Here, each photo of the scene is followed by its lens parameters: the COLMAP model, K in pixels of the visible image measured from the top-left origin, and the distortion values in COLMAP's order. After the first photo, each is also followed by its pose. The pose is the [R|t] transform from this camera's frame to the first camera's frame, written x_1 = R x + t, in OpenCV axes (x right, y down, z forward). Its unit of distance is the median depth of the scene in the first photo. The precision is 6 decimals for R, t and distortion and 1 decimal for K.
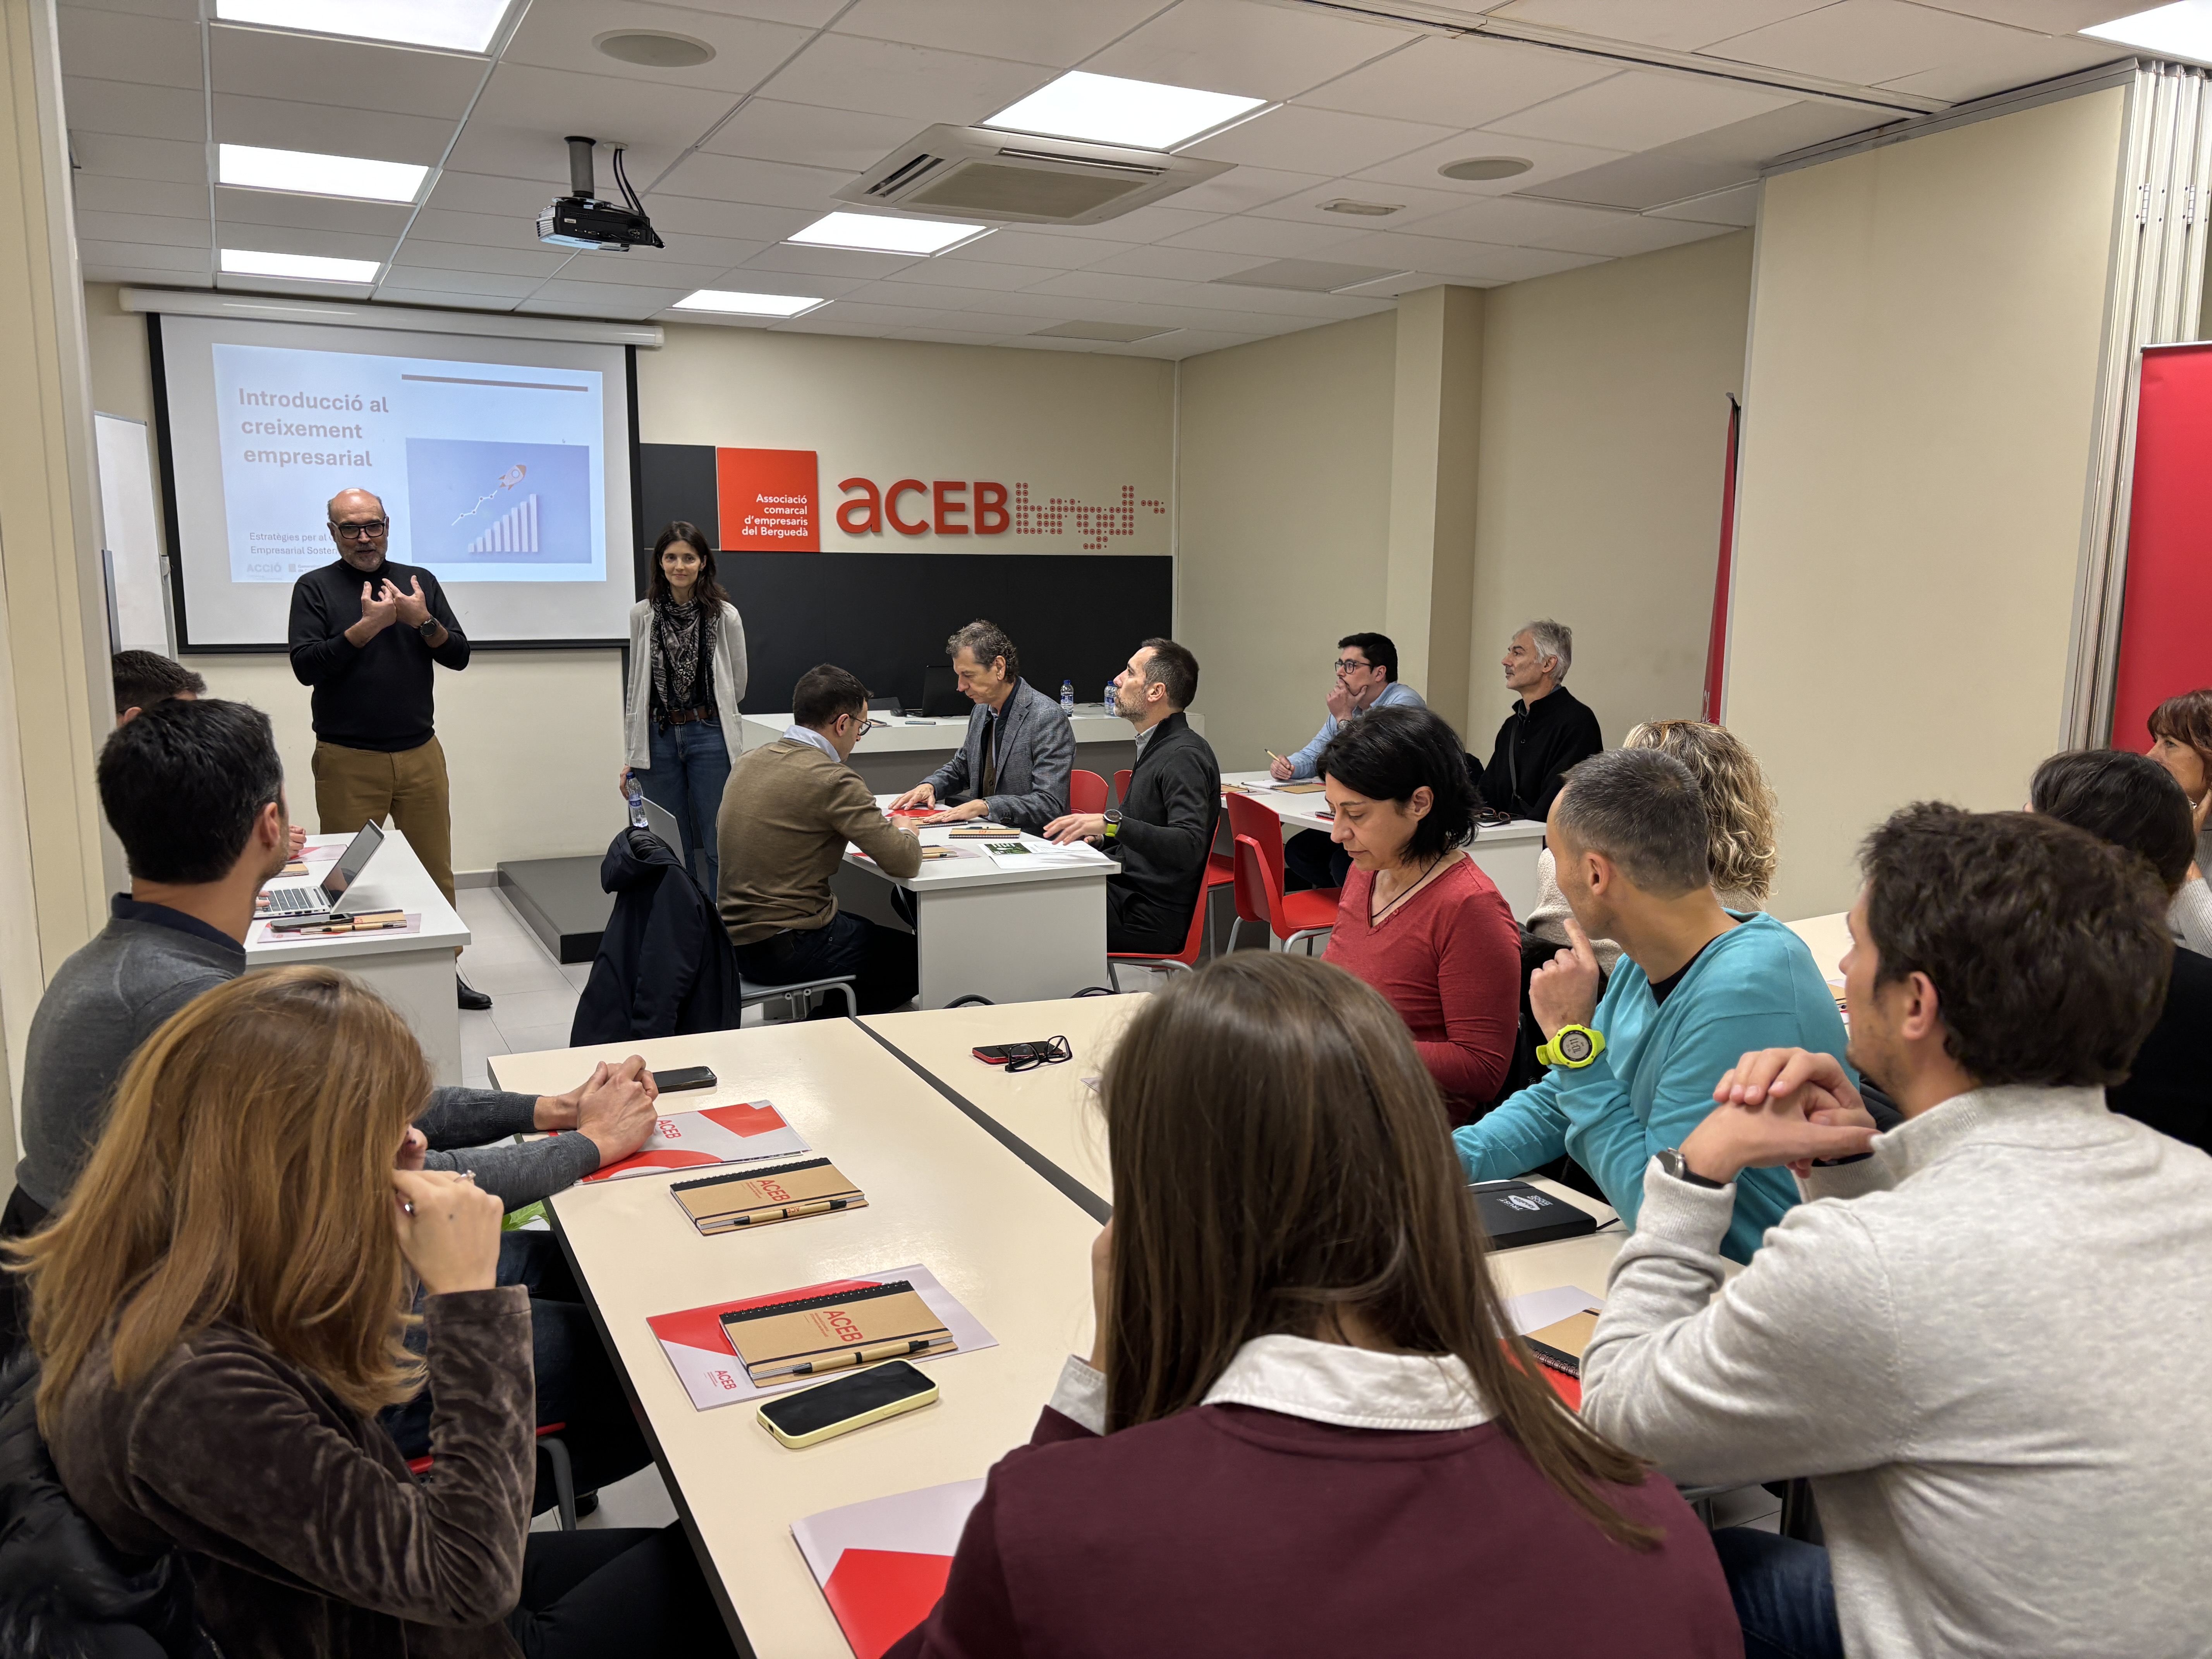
lens RADIAL K [[1717.6, 0, 1103.0], [0, 1717.6, 854.2], [0, 0, 1]] dist [0.036329, -0.060130]
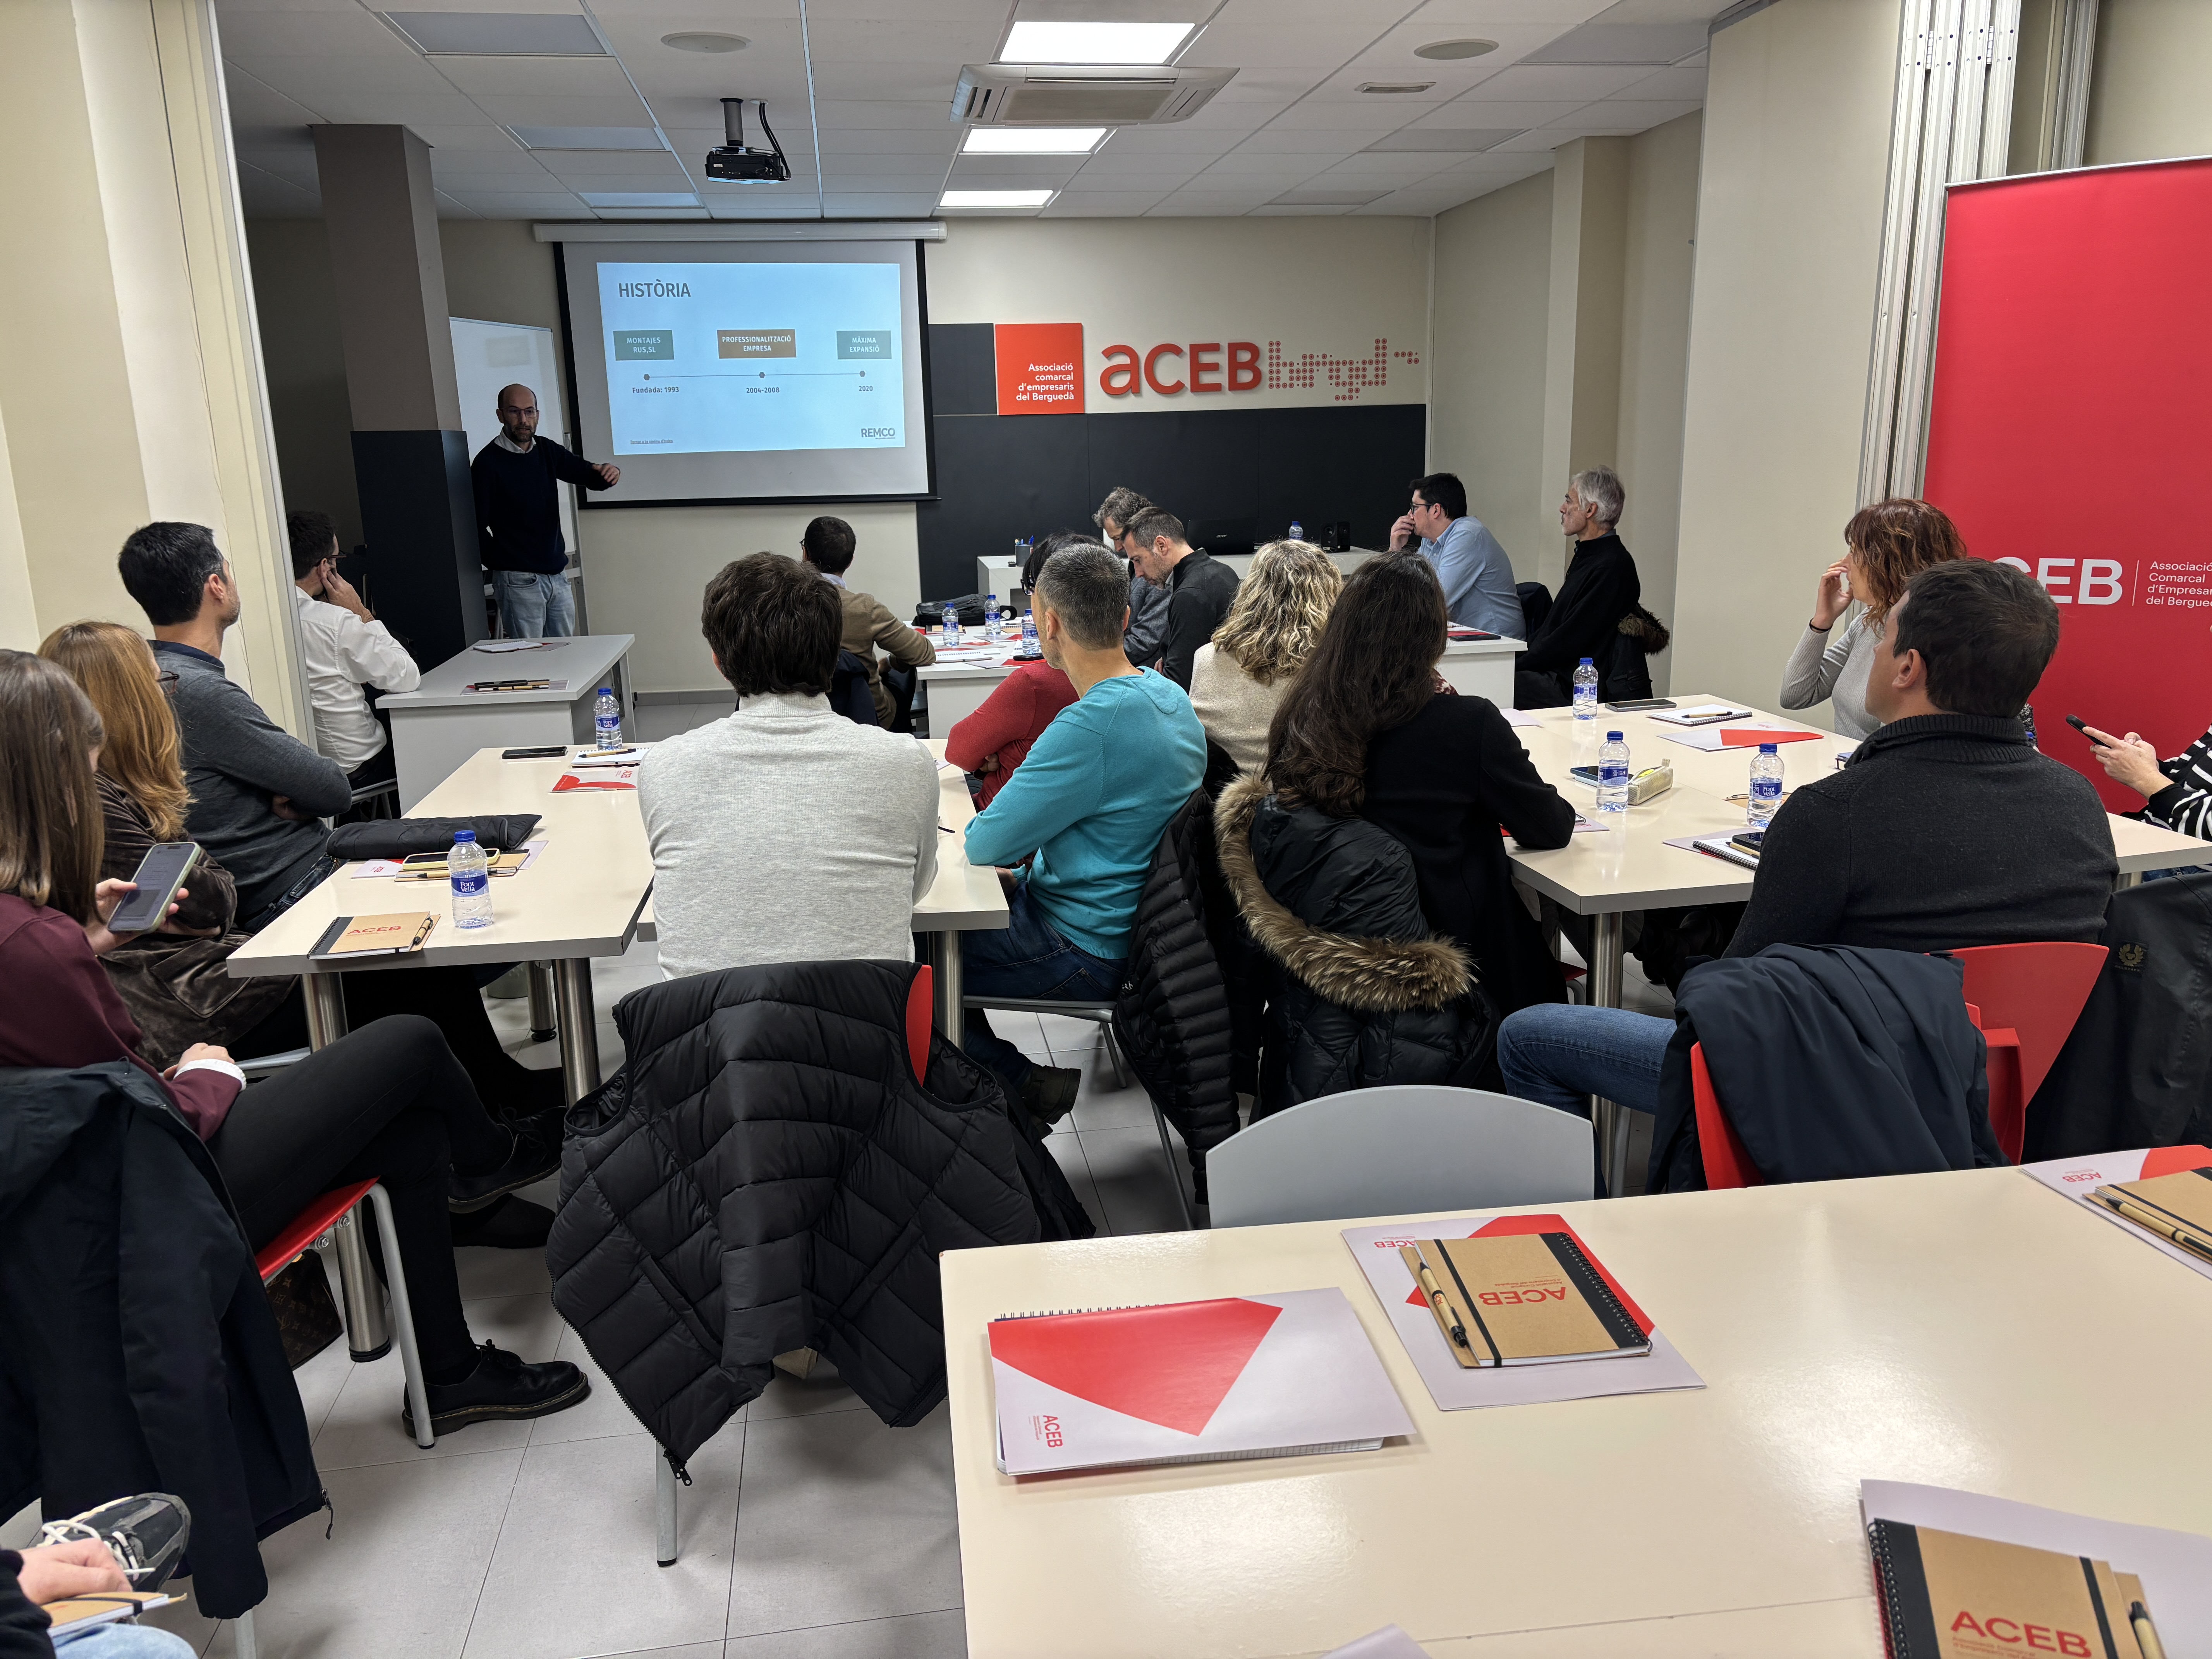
lens RADIAL K [[1692.9, 0, 1109.3], [0, 1692.9, 885.6], [0, 0, 1]] dist [0.023113, -0.024551]
pose [[0.955485, 0.045799, -0.291462, 0.211407], [-0.015681, 0.994365, 0.104846, 0.020343], [0.294621, -0.095609, 0.950819, -0.108468]]
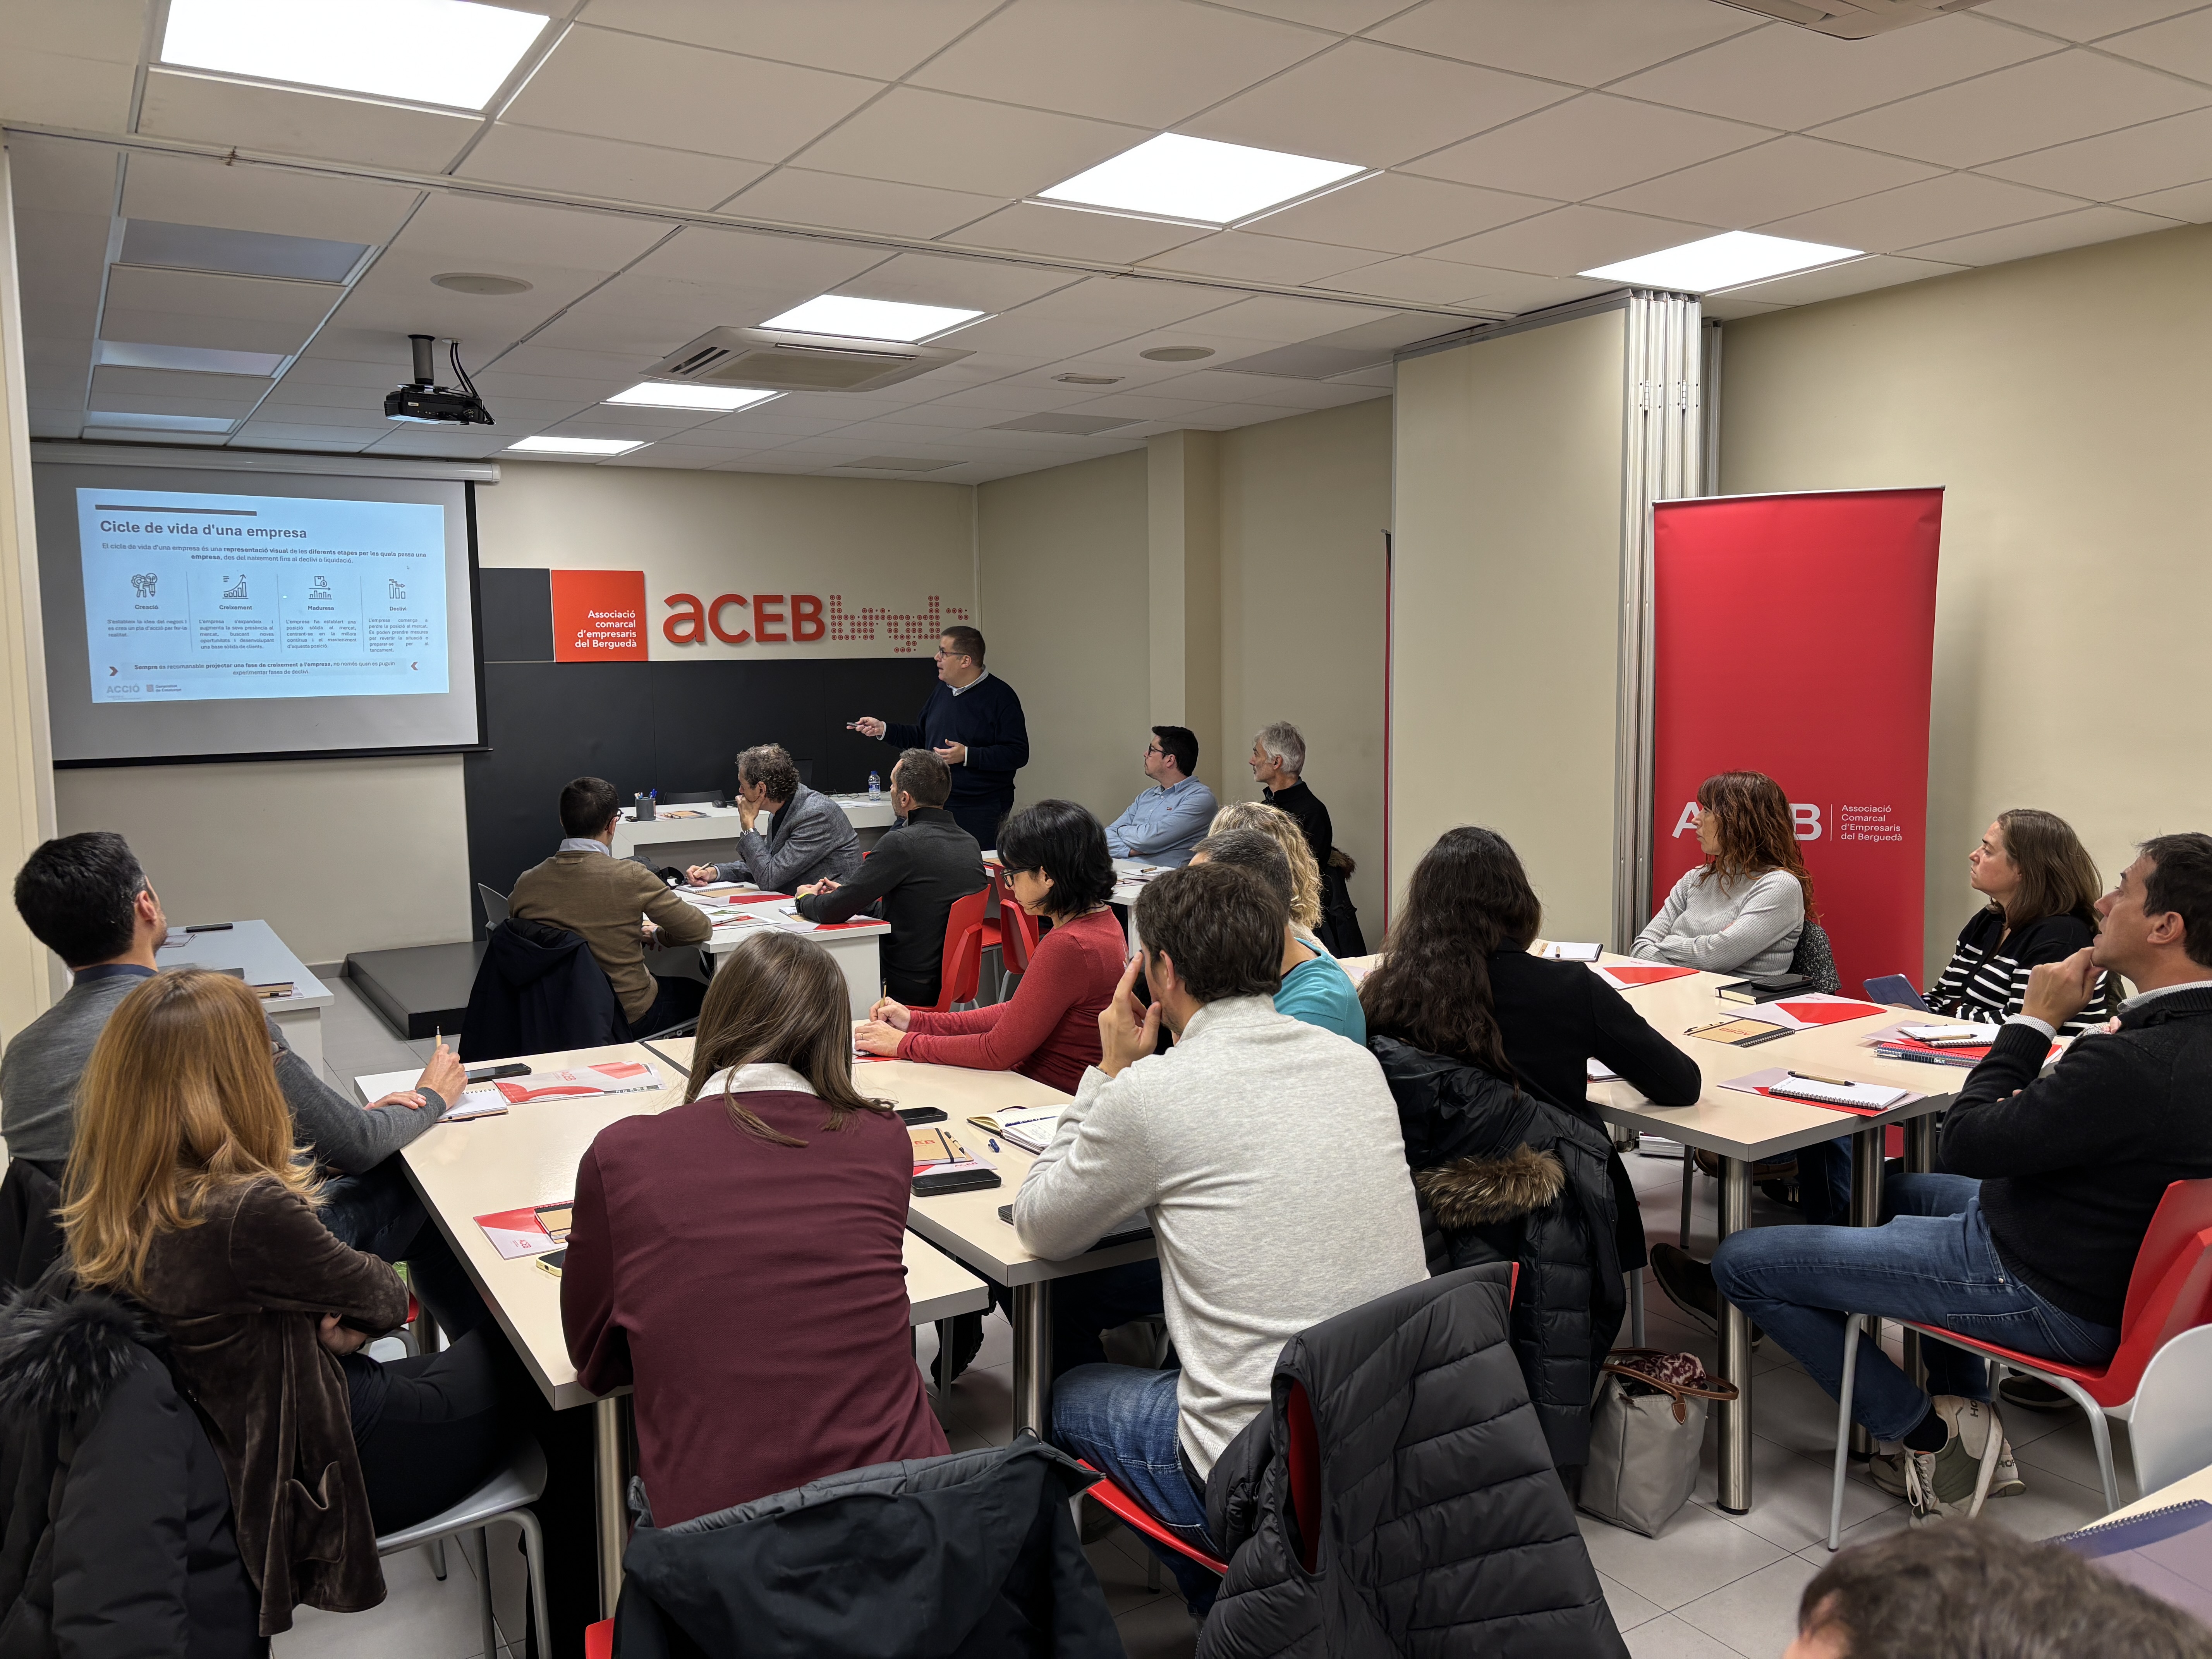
lens RADIAL K [[1690.5, 0, 1140.1], [0, 1690.5, 834.6], [0, 0, 1]] dist [0.050530, -0.199728]
pose [[0.994080, -0.031090, 0.104108, 0.034236], [0.037078, 0.997737, -0.056082, 0.008163], [-0.102129, 0.059610, 0.992984, -0.110421]]
